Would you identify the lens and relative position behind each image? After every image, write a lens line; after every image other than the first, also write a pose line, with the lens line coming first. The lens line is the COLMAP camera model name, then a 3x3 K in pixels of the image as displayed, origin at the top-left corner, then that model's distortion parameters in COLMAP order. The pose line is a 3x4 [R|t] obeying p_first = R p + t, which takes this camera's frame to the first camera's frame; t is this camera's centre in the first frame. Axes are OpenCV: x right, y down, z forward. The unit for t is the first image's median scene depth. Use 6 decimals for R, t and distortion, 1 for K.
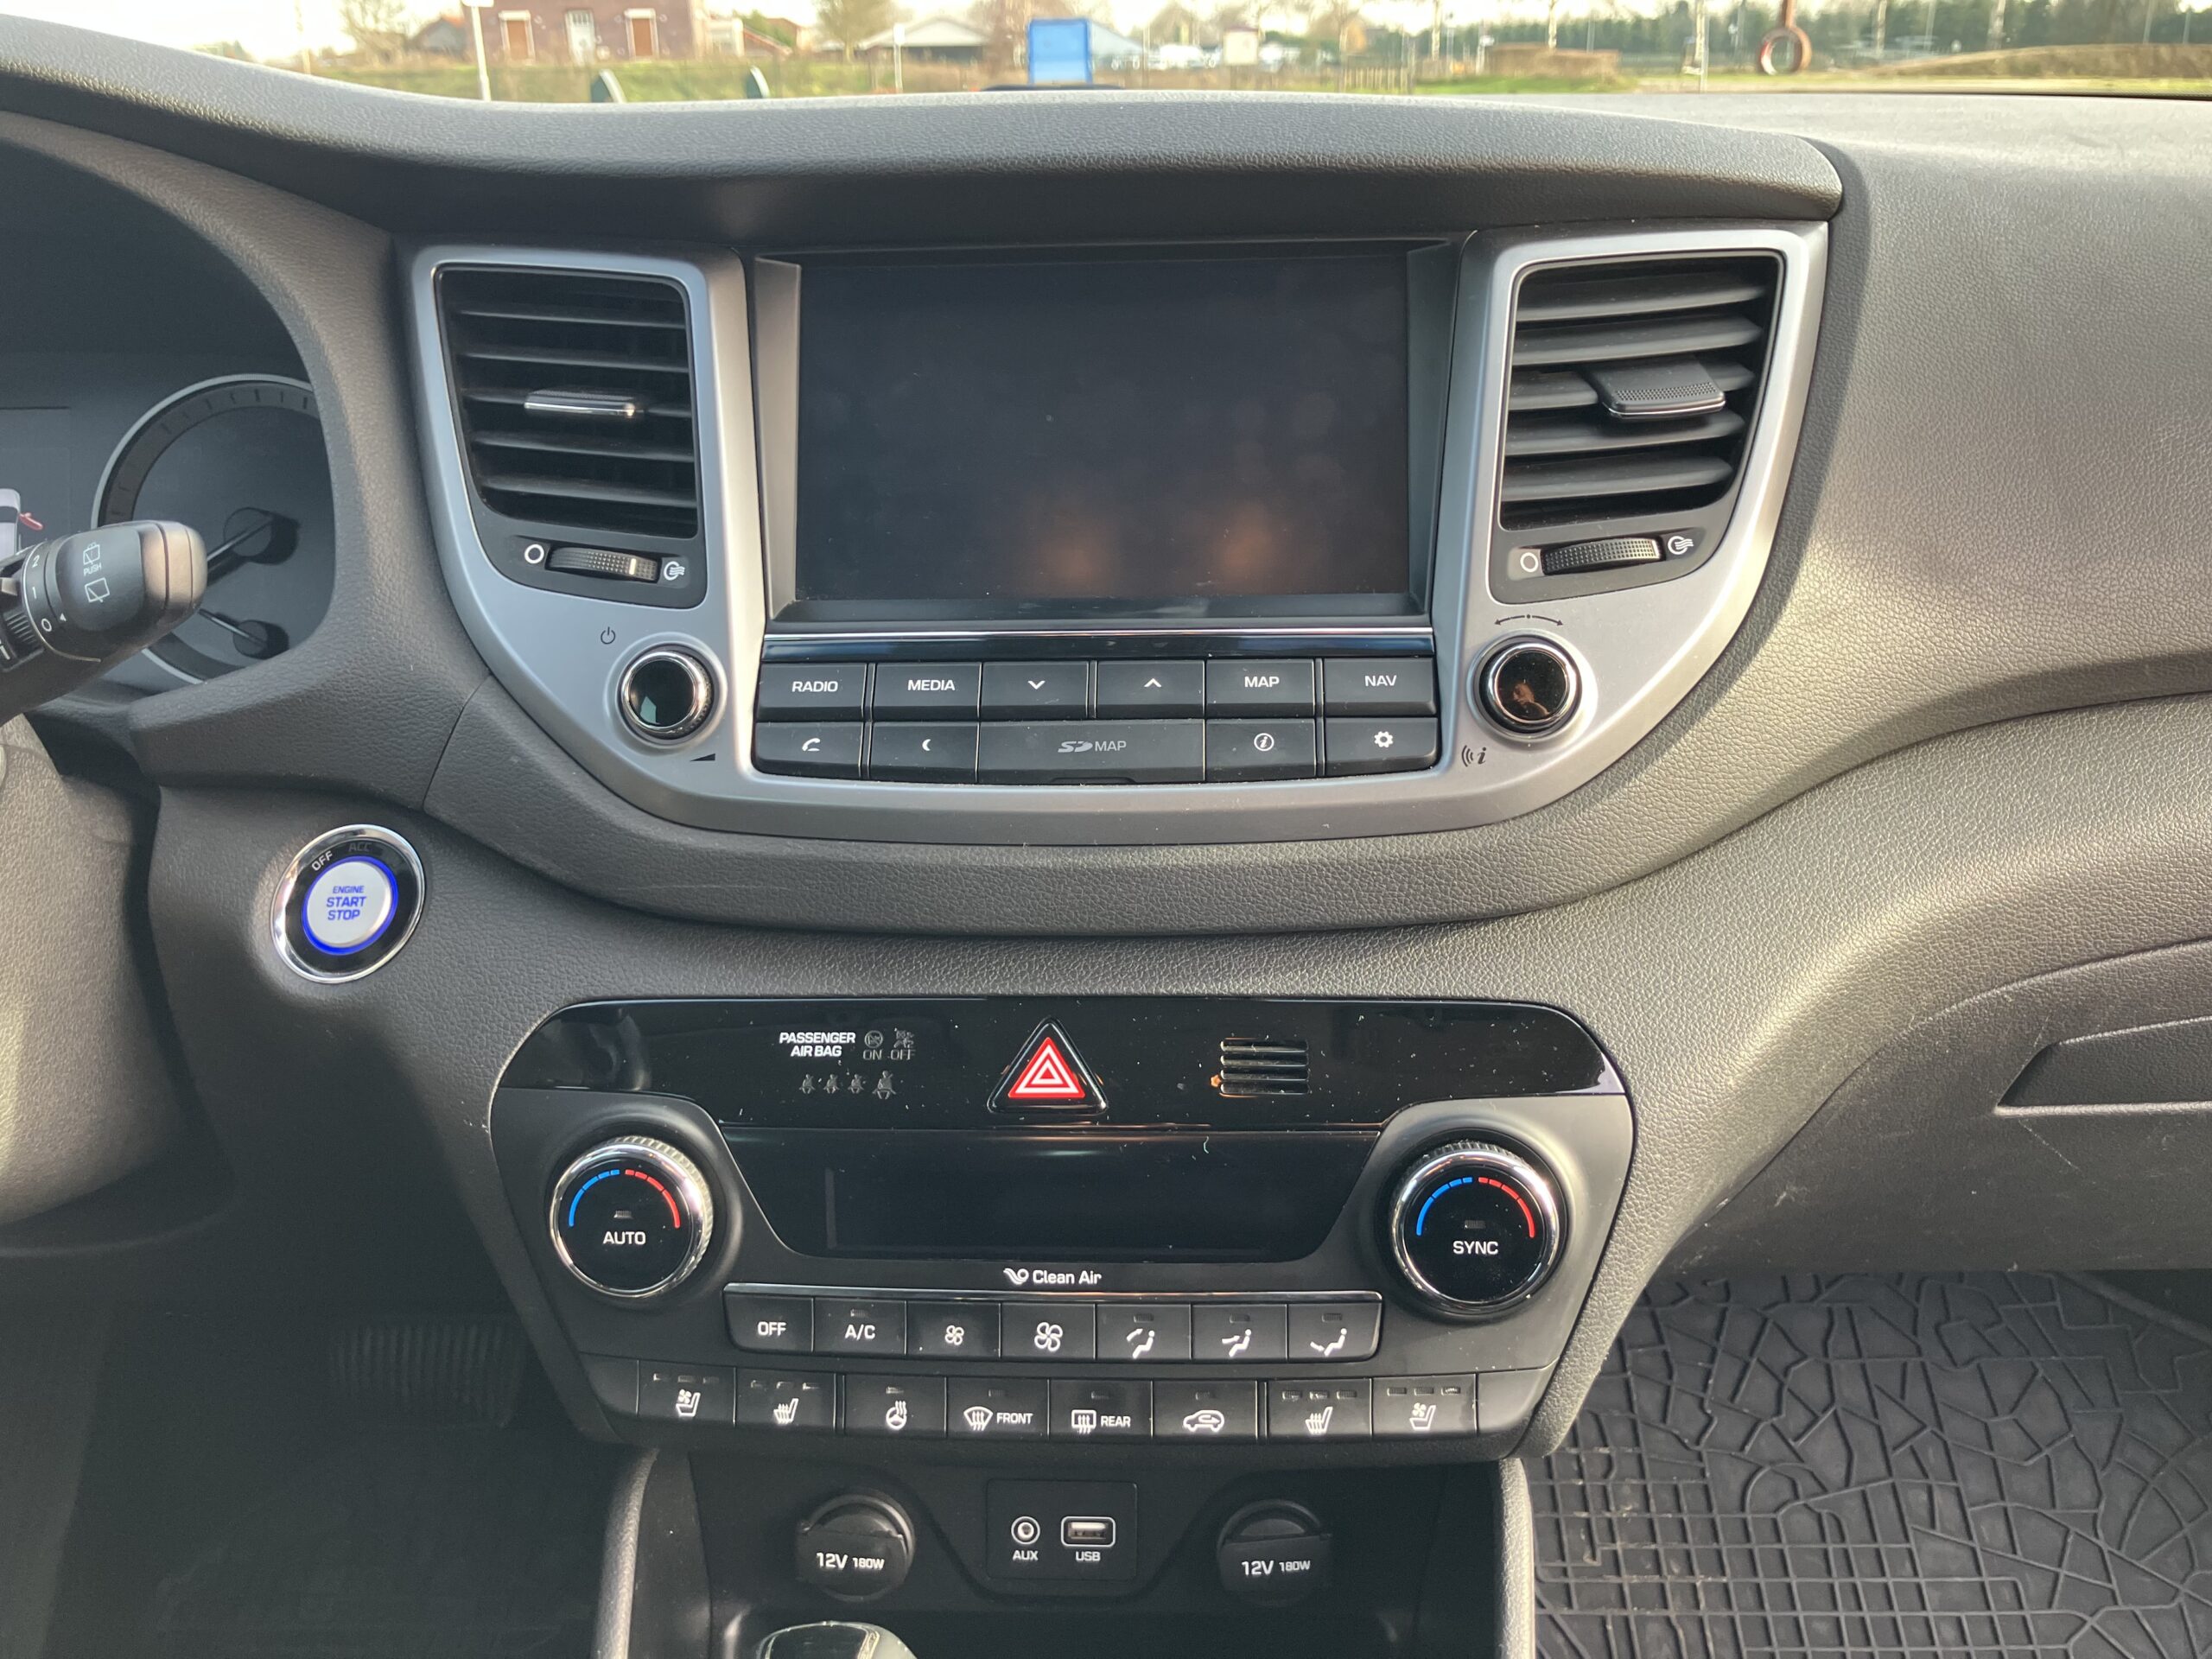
lens RADIAL K [[1744.1, 0, 1092.6], [0, 1744.1, 779.1], [0, 0, 1]] dist [0.036058, -0.004596]
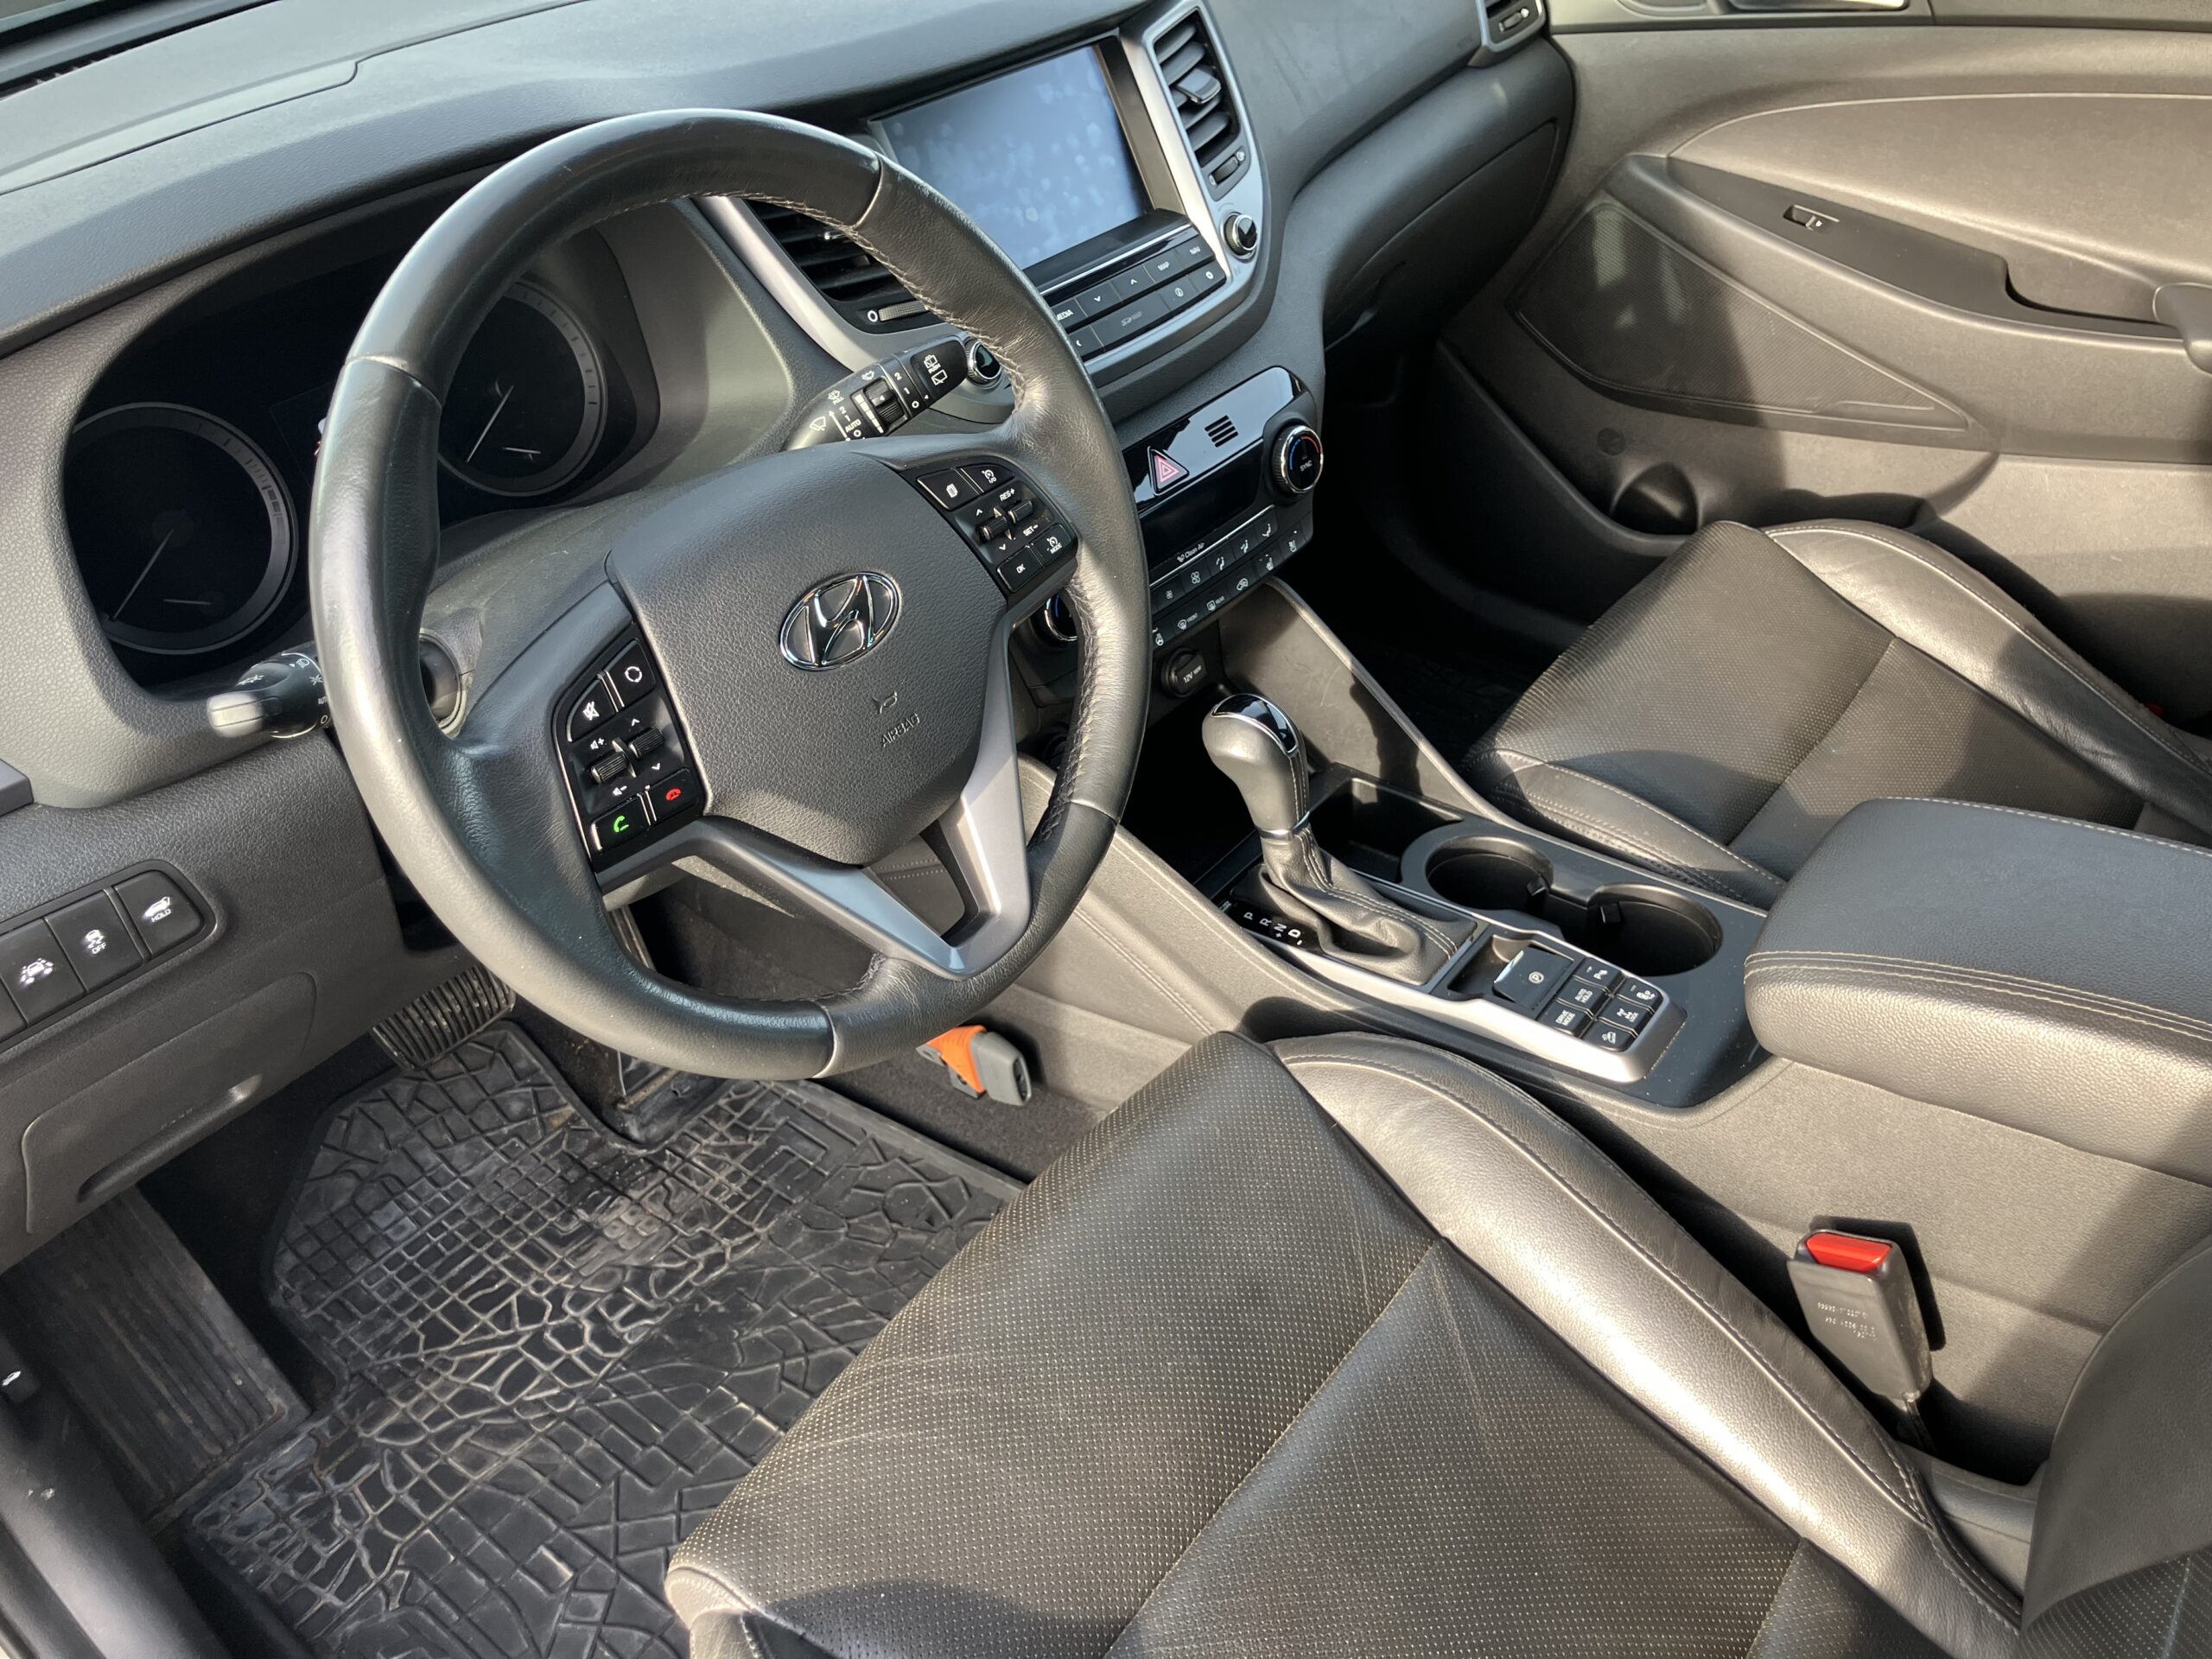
lens RADIAL K [[1827.4, 0, 1092.1], [0, 1827.4, 811.9], [0, 0, 1]] dist [0.007257, 0.008225]
pose [[0.621745, -0.478739, 0.619873, -1.702341], [0.279273, 0.874930, 0.395607, -0.390995], [-0.731738, -0.072853, 0.677681, -0.539155]]
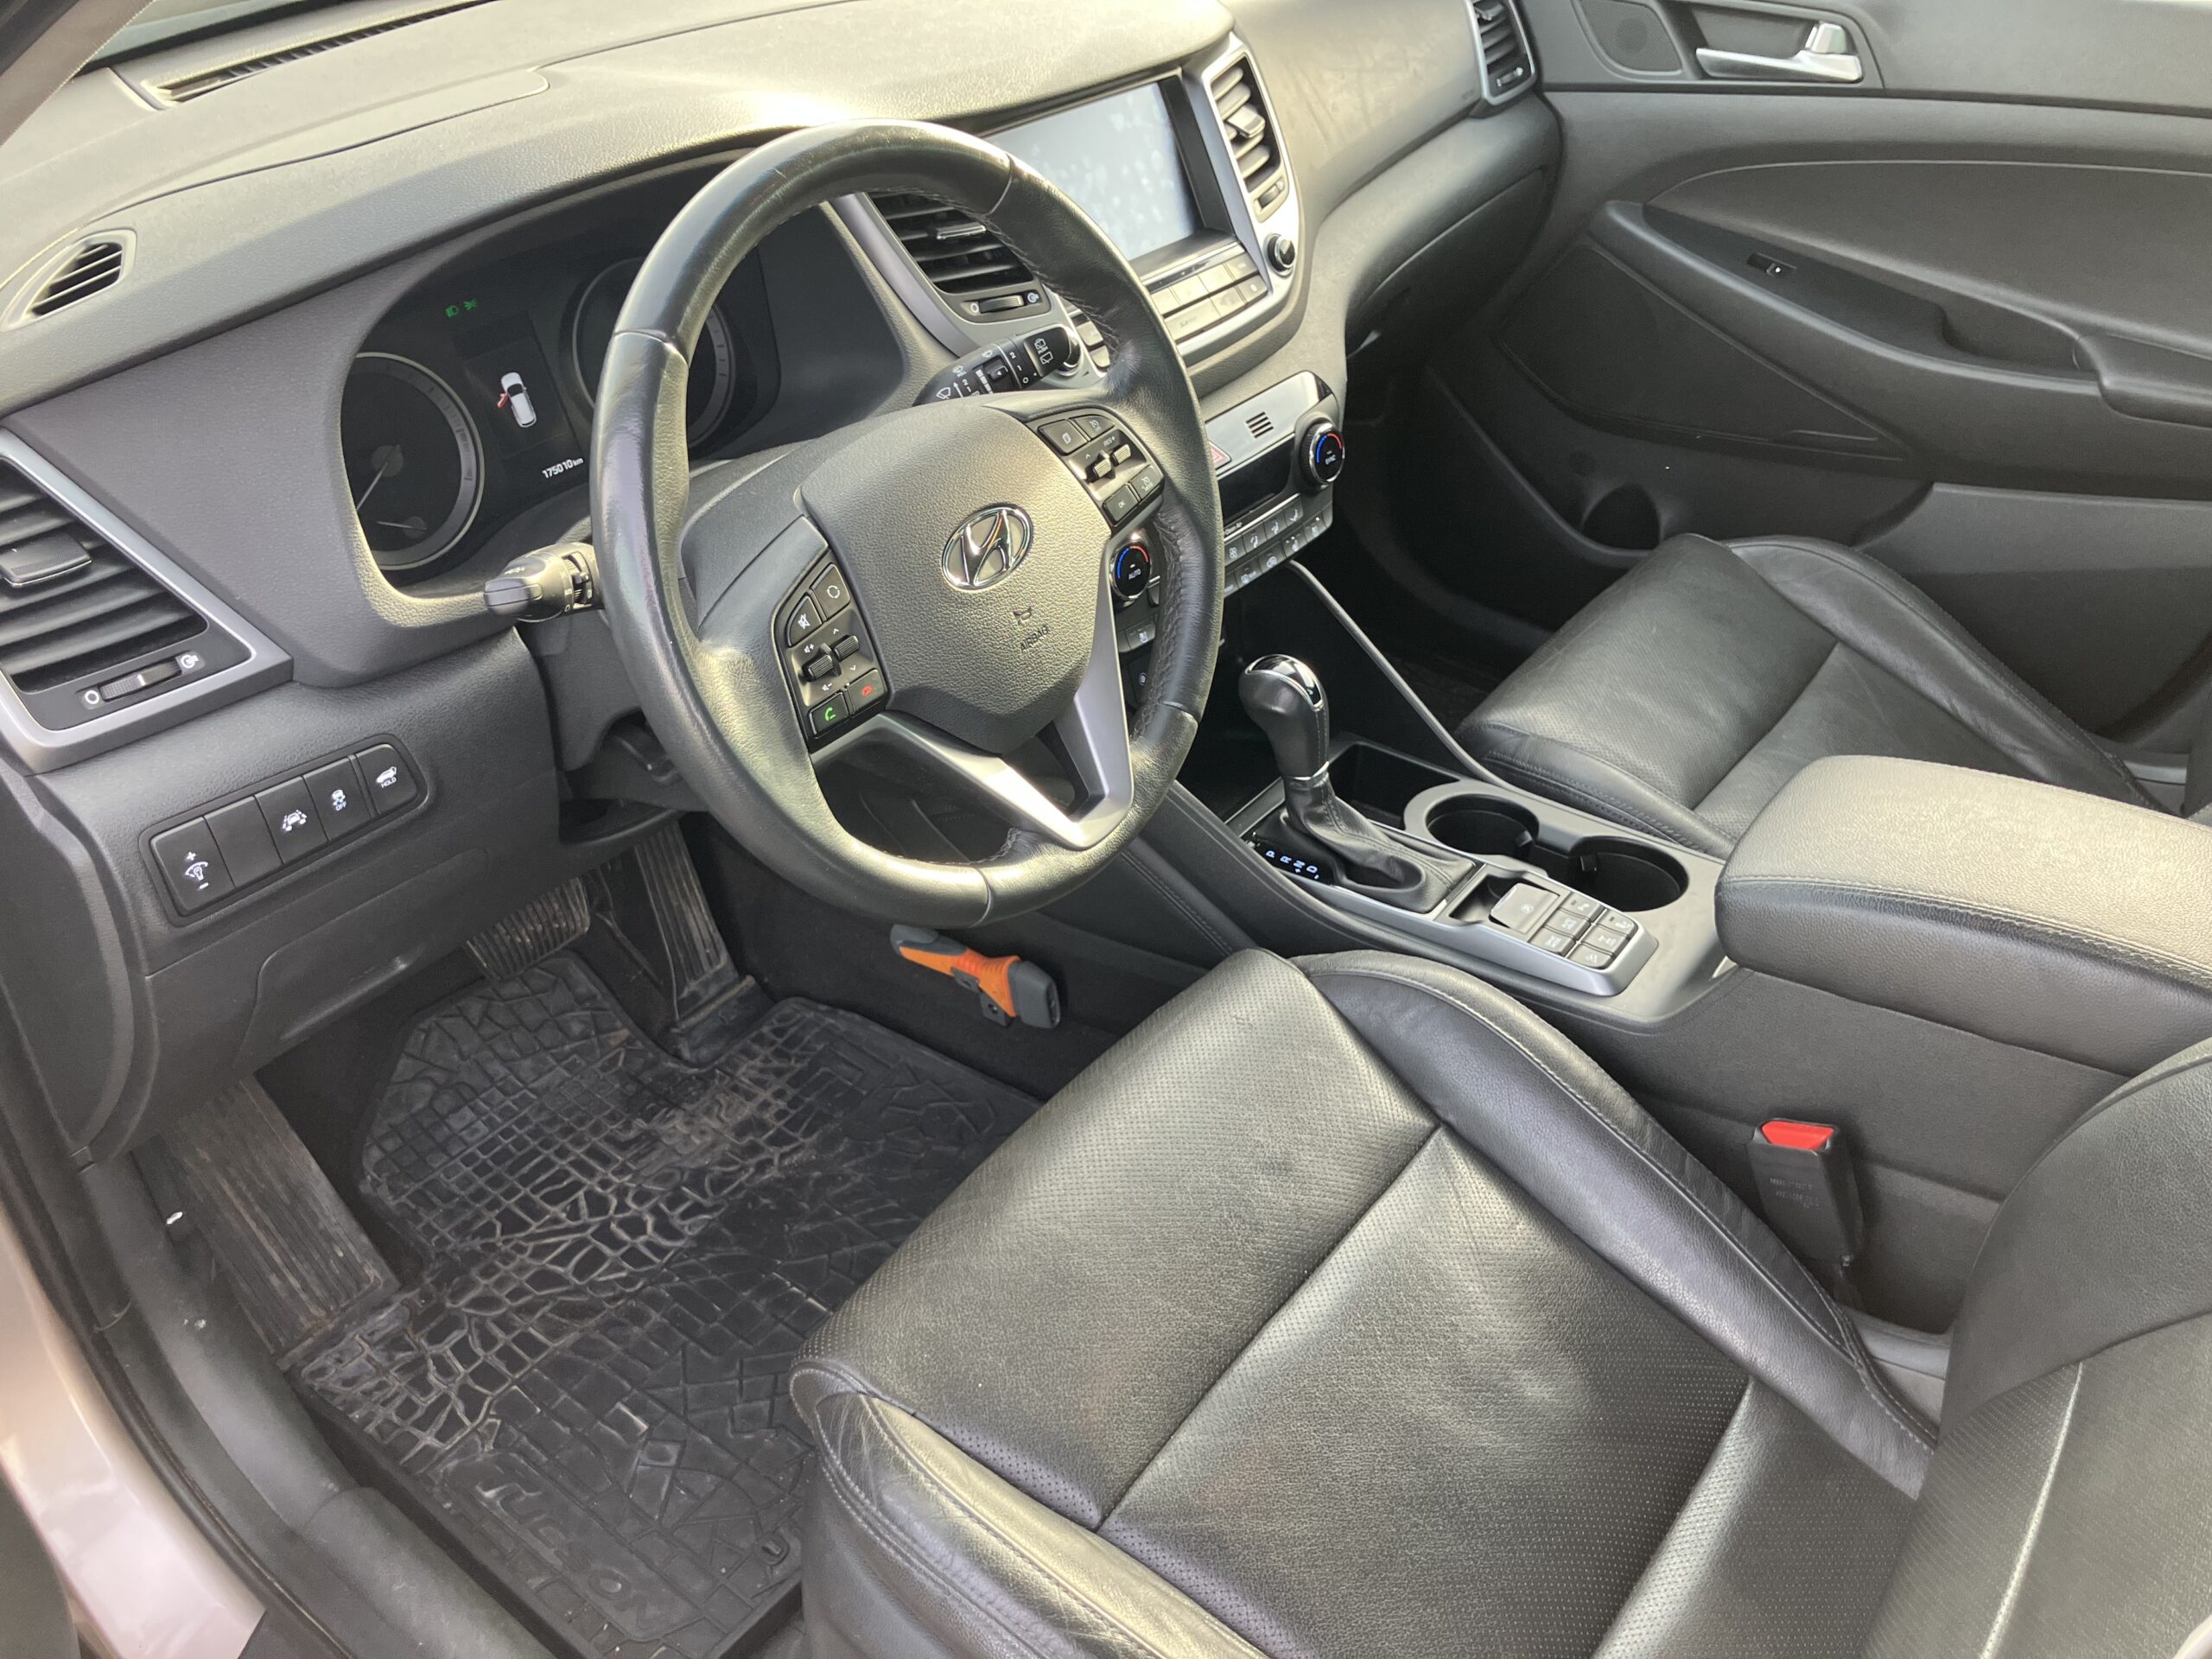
lens RADIAL K [[1813.7, 0, 1073.0], [0, 1813.7, 807.8], [0, 0, 1]] dist [0.009116, 0.003238]
pose [[0.619991, -0.447101, 0.644758, -2.028662], [0.241415, 0.890595, 0.385433, -0.430524], [-0.746546, -0.083311, 0.660098, -0.620251]]
